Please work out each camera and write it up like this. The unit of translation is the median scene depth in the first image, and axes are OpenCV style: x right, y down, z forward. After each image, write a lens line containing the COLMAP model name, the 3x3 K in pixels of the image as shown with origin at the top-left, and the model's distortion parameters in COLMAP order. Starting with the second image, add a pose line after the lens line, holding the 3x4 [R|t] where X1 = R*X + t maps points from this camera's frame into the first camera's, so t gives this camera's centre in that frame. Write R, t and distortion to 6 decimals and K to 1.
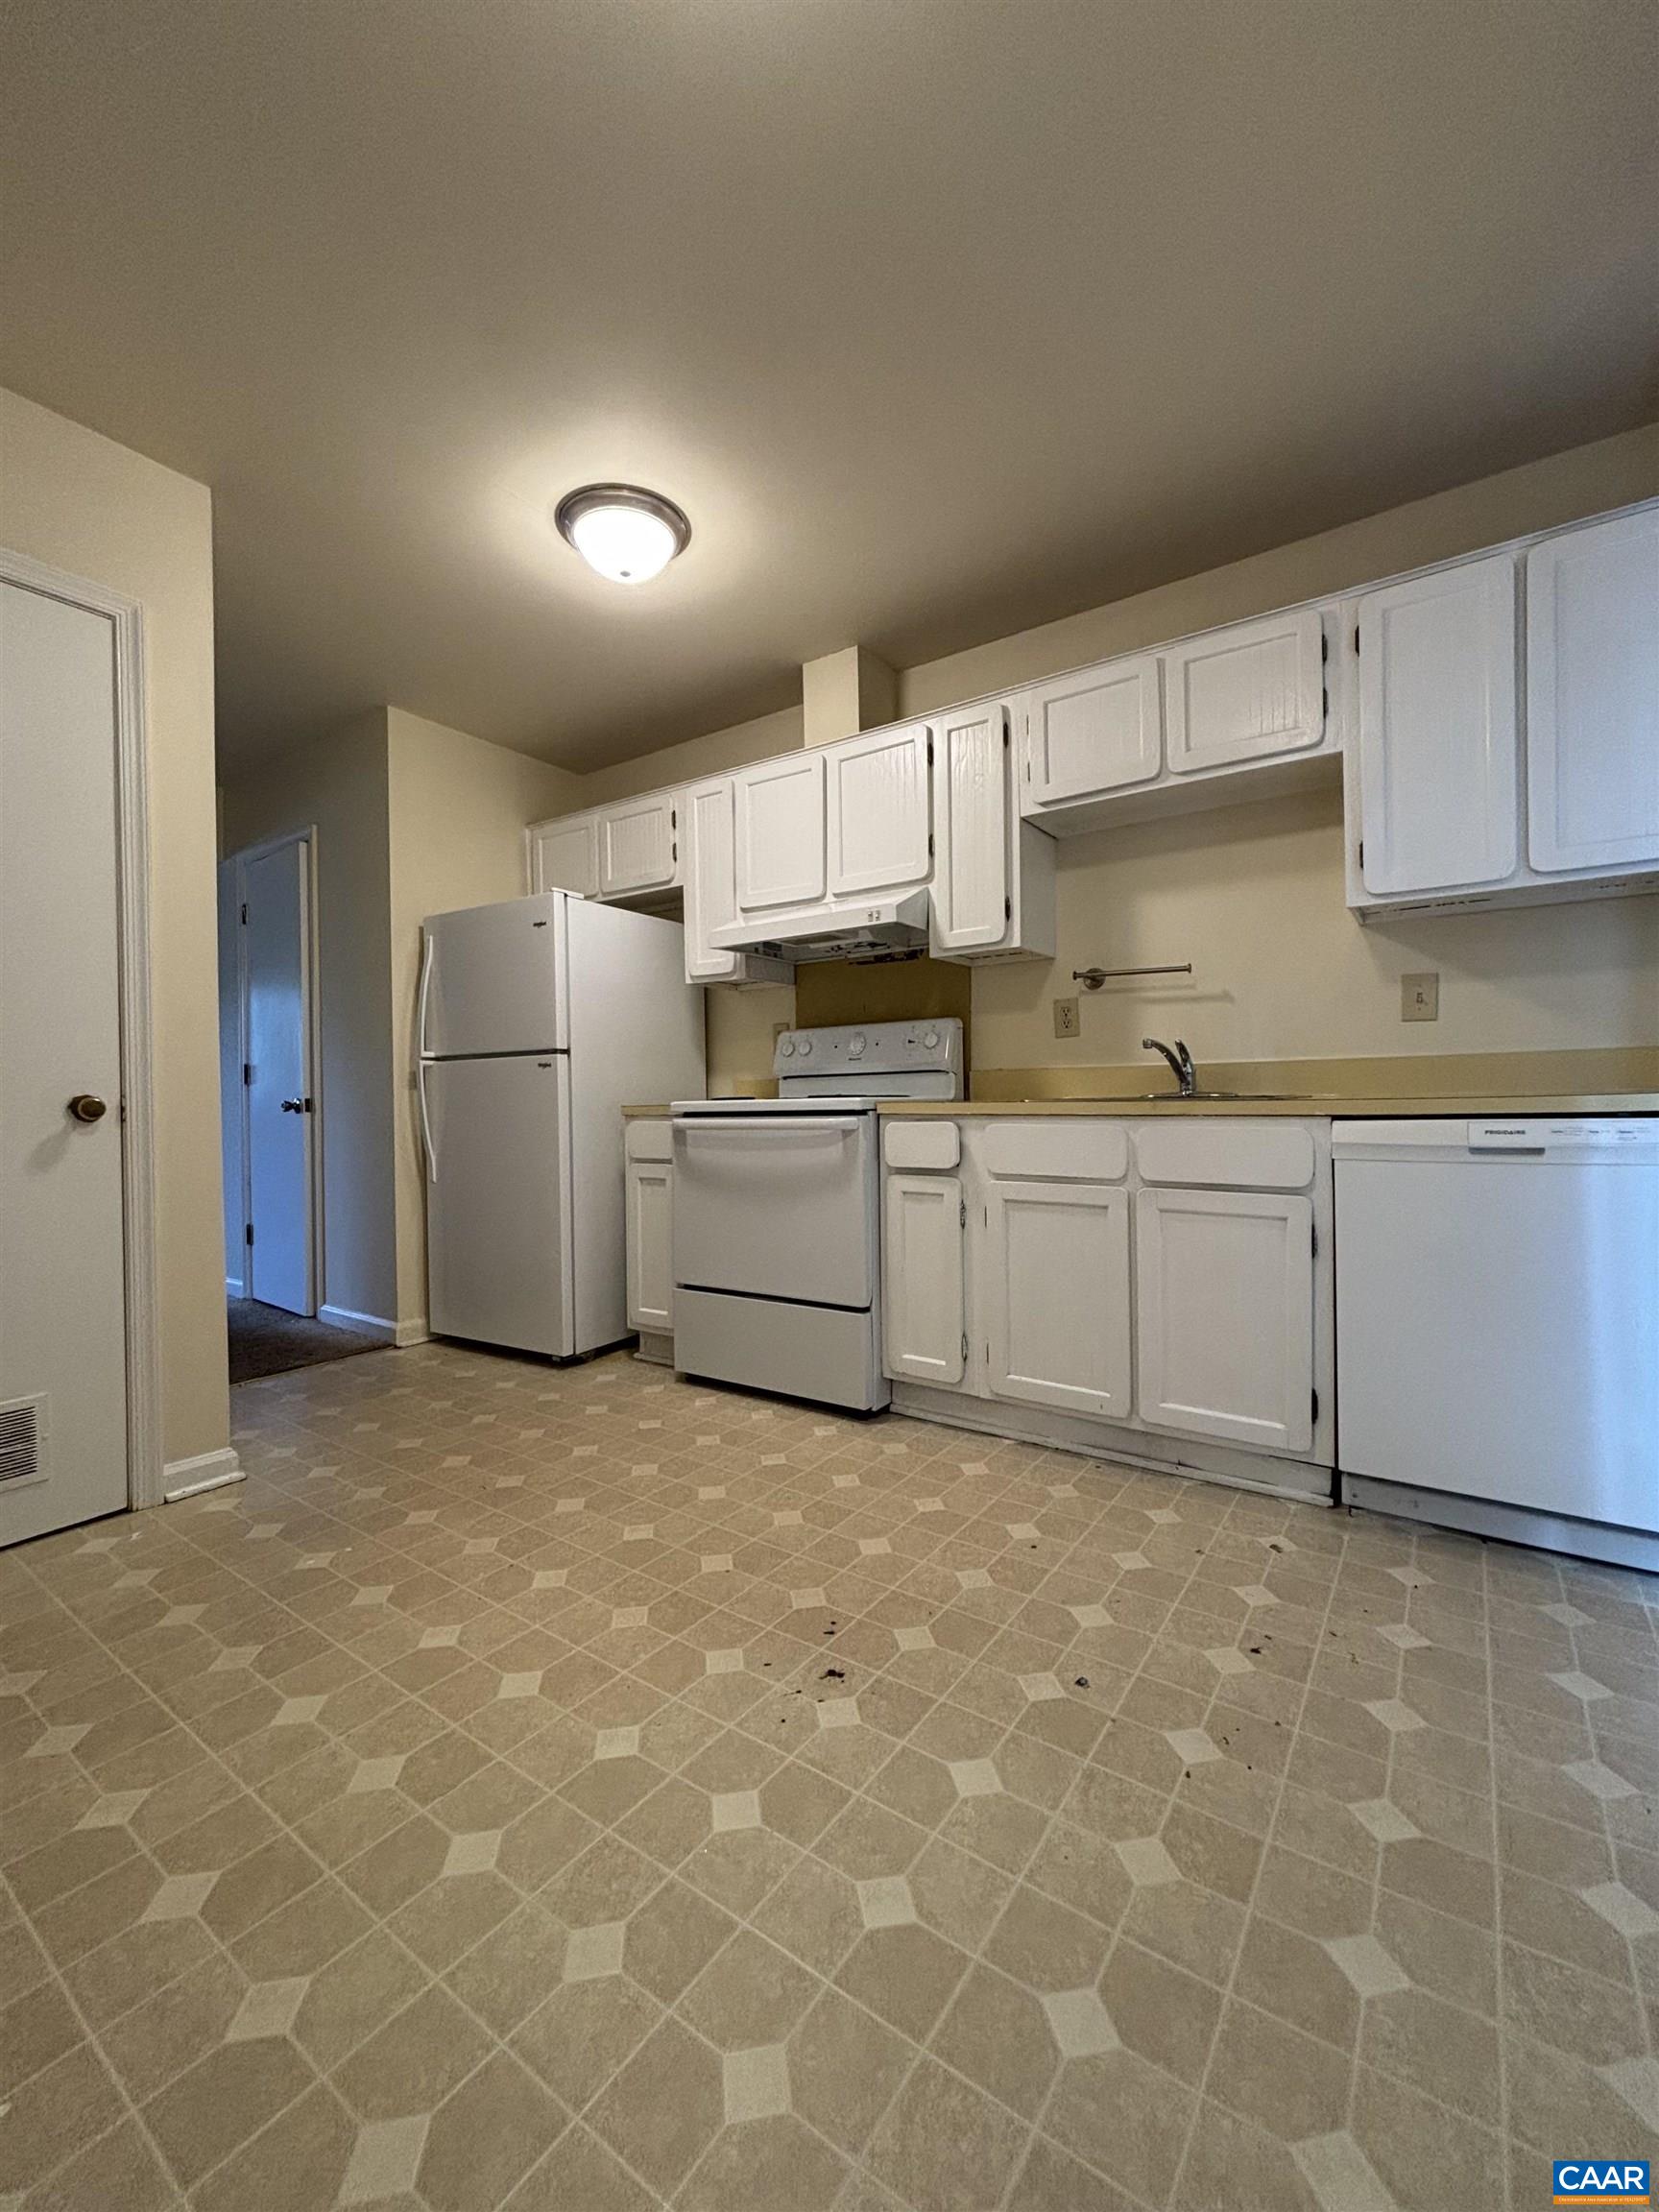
lens RADIAL K [[893.7, 0, 832.9], [0, 893.7, 1106.1], [0, 0, 1]] dist [0.000741, 0.000789]
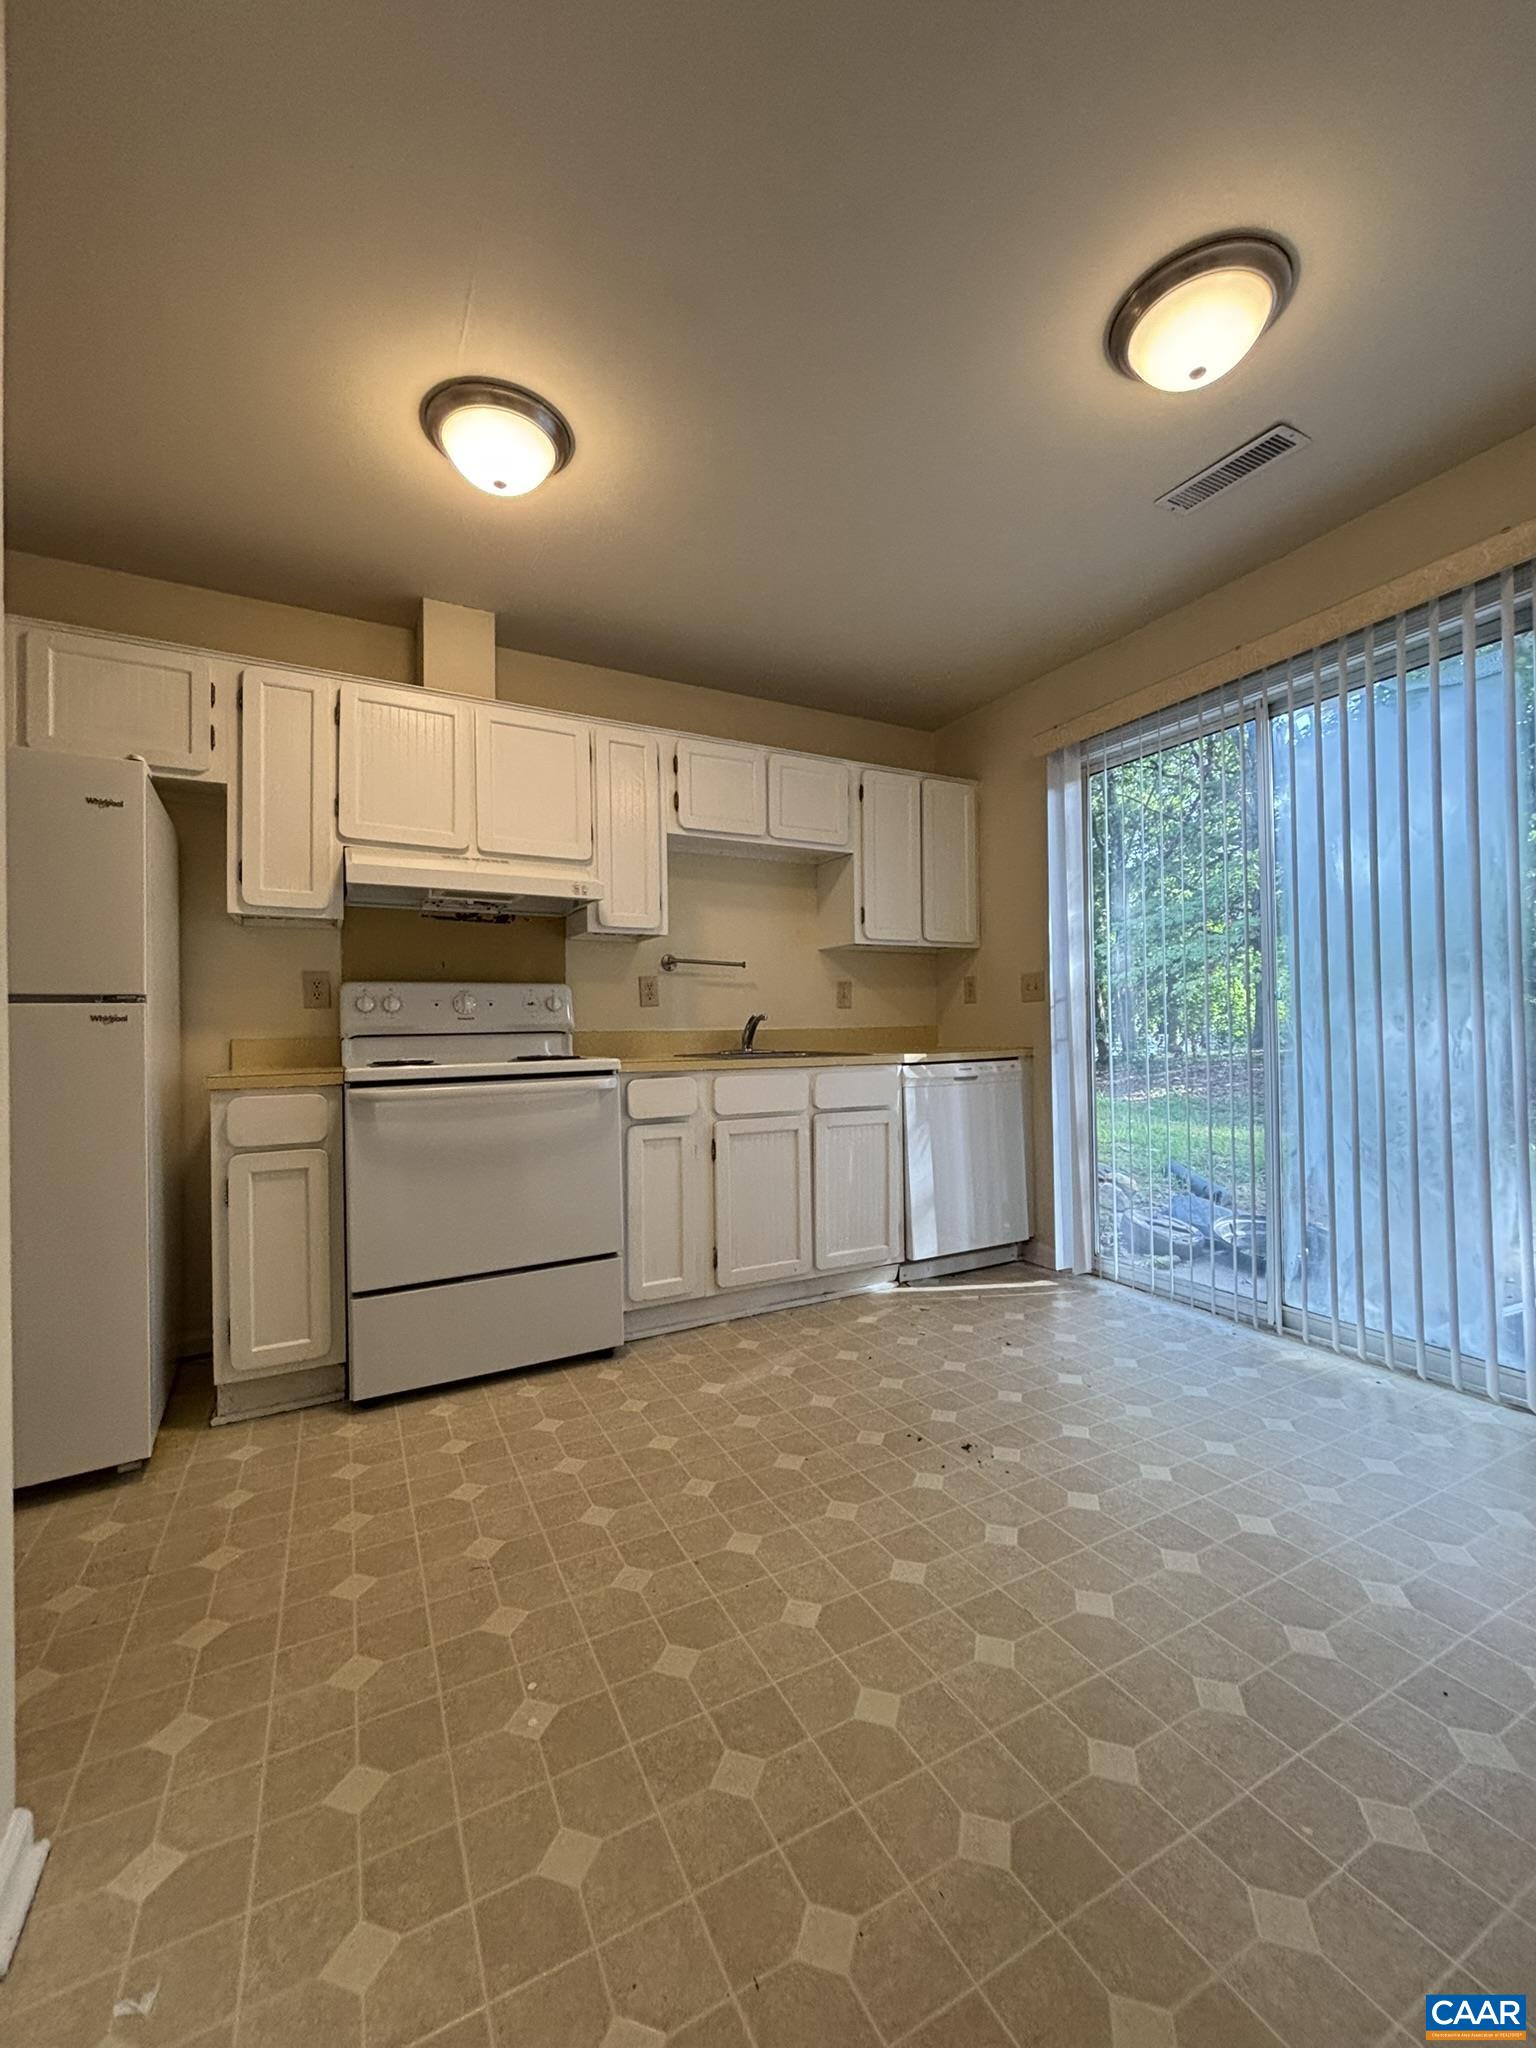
lens RADIAL K [[827.4, 0, 769.5], [0, 827.4, 1021.7], [0, 0, 1]] dist [0.000741, 0.000789]
pose [[0.454464, 0.017976, 0.890584, -0.803212], [0.015179, 0.999495, -0.027920, -0.024329], [-0.890636, 0.026206, 0.453962, 0.372317]]
